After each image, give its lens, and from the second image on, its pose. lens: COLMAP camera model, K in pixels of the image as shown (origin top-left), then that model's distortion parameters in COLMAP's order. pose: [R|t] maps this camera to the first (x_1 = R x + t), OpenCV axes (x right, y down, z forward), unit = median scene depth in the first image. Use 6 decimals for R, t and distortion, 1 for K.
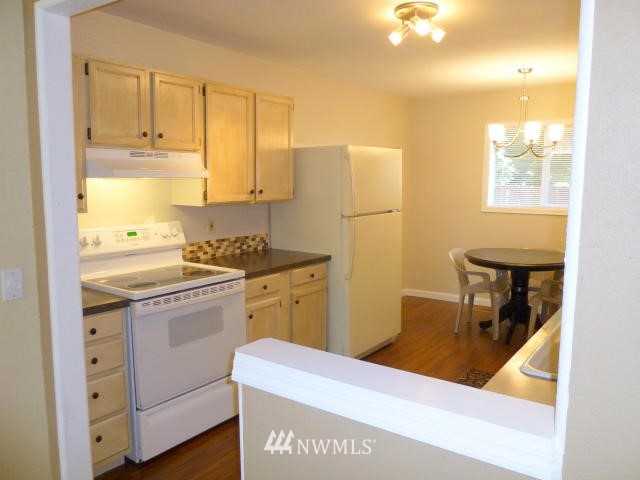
lens RADIAL K [[507.4, 0, 320.3], [0, 507.4, 238.9], [0, 0, 1]] dist [-0.047539, 0.040426]
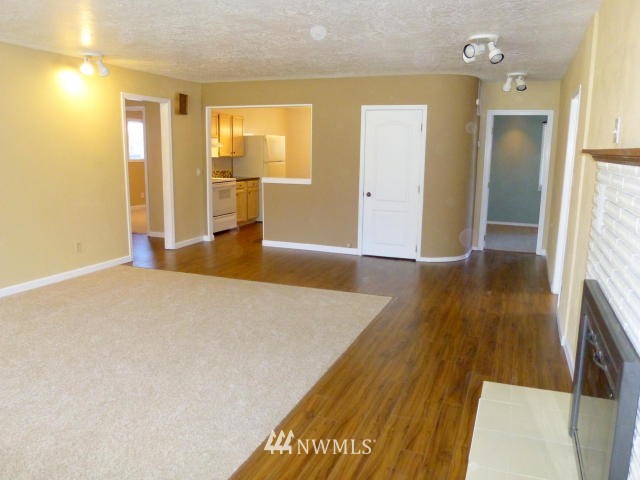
lens RADIAL K [[507.4, 0, 319.2], [0, 507.4, 239.1], [0, 0, 1]] dist [-0.047539, 0.040426]
pose [[0.969364, -0.031866, 0.243553, -0.350981], [0.016306, 0.997710, 0.065638, 0.196544], [-0.245087, -0.059655, 0.967664, -1.747684]]
